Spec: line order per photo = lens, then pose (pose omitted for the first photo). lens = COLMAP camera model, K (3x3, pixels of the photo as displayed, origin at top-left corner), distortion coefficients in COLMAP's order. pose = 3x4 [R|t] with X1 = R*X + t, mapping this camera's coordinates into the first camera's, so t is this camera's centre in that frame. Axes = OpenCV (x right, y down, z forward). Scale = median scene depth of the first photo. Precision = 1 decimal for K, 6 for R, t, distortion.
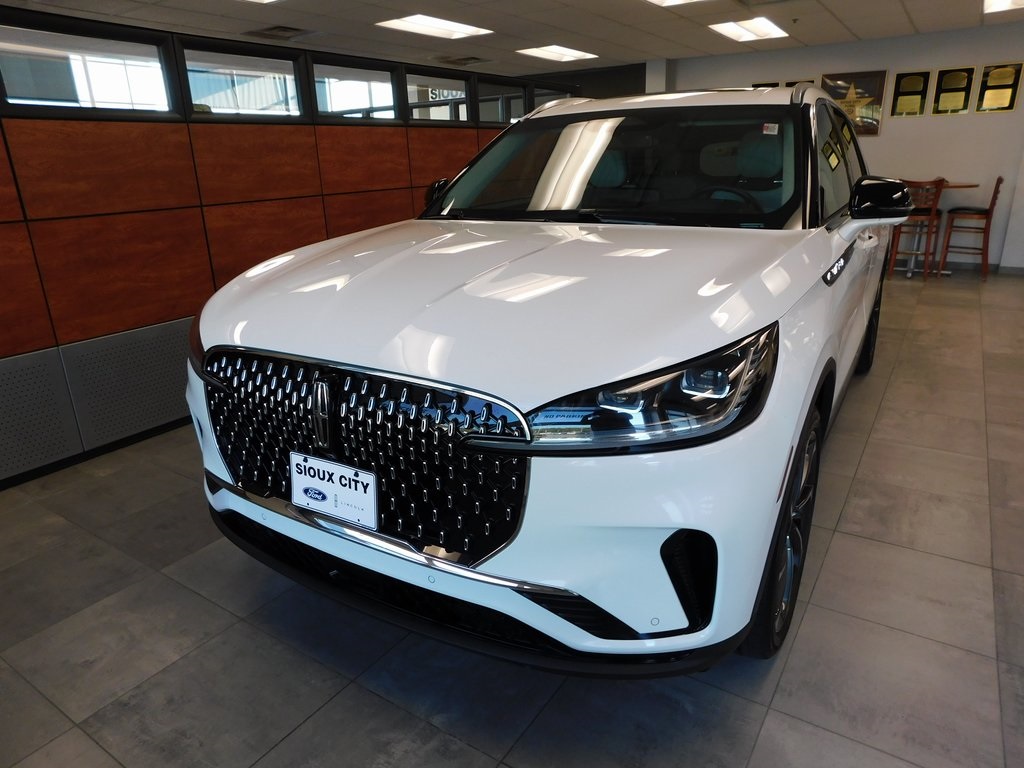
lens RADIAL K [[665.2, 0, 519.8], [0, 665.2, 383.2], [0, 0, 1]] dist [-0.059803, 0.044211]
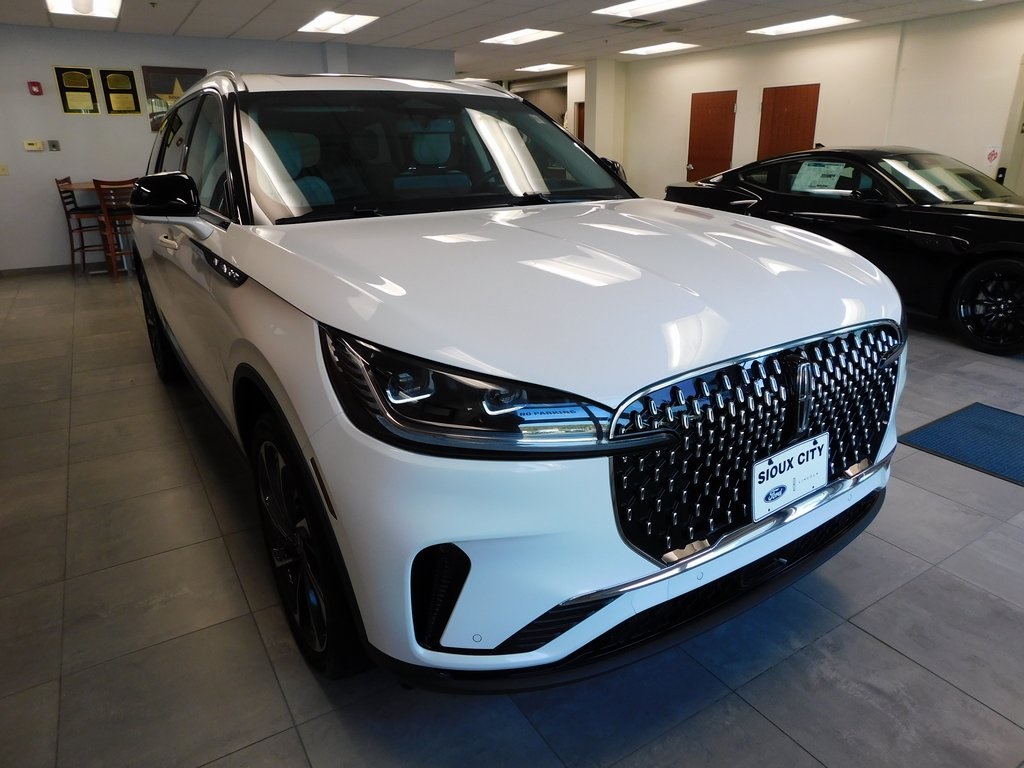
lens RADIAL K [[665.2, 0, 518.2], [0, 665.2, 382.3], [0, 0, 1]] dist [-0.059803, 0.044211]
pose [[0.421273, -0.285423, 0.860850, -1.208737], [0.288035, 0.942152, 0.171424, -0.239635], [-0.859980, 0.175739, 0.479114, 0.839727]]
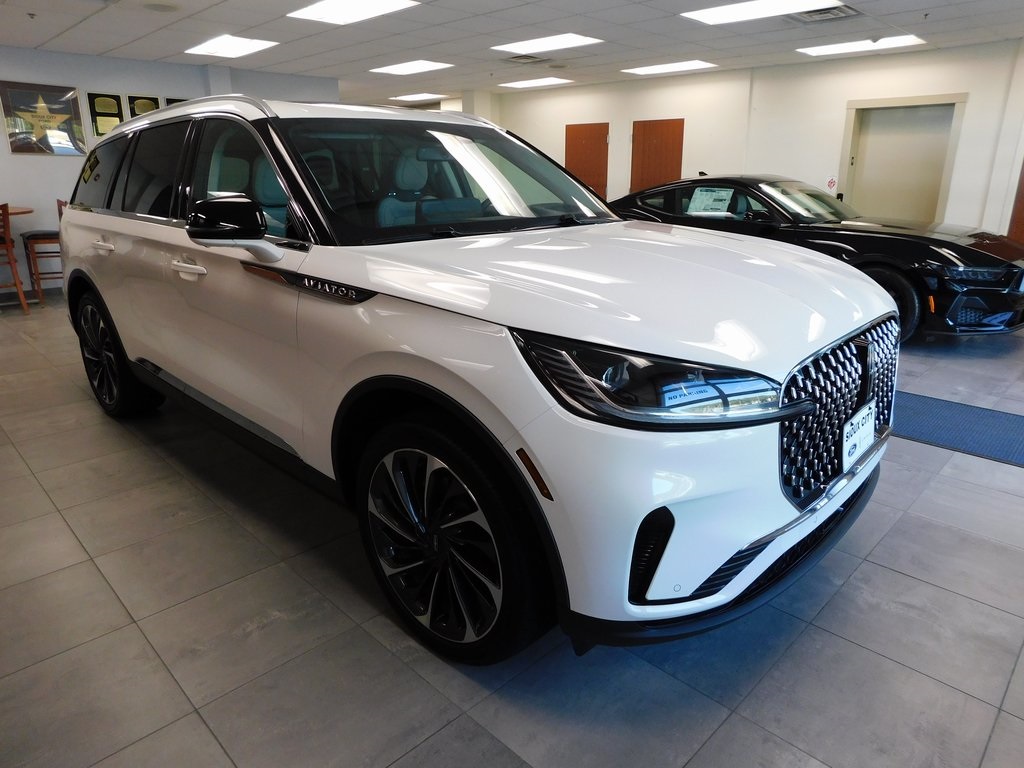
lens RADIAL K [[665.2, 0, 517.1], [0, 665.2, 386.3], [0, 0, 1]] dist [-0.059803, 0.044211]
pose [[0.201730, -0.277621, 0.939272, -1.477608], [0.309393, 0.927947, 0.207825, -0.356369], [-0.929291, 0.248680, 0.273089, 1.203673]]
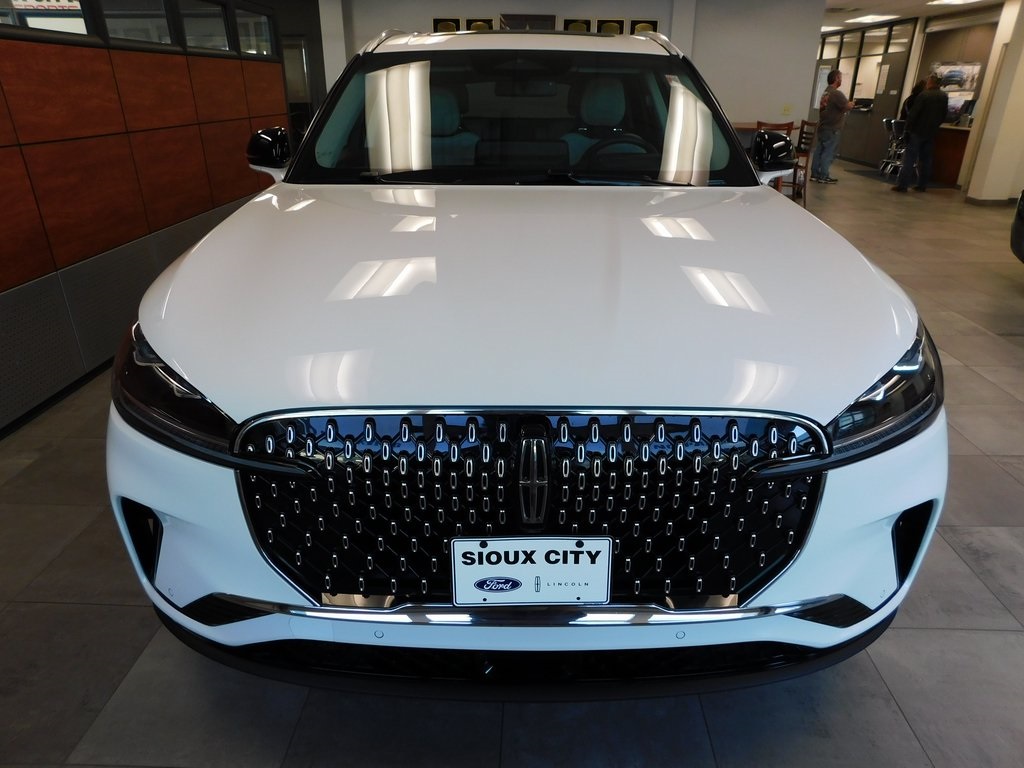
lens RADIAL K [[665.2, 0, 518.9], [0, 665.2, 380.4], [0, 0, 1]] dist [-0.059803, 0.044211]
pose [[0.855984, -0.181106, 0.484244, -0.606802], [0.138063, 0.982697, 0.123475, -0.144430], [-0.498227, -0.038836, 0.866176, 0.355340]]
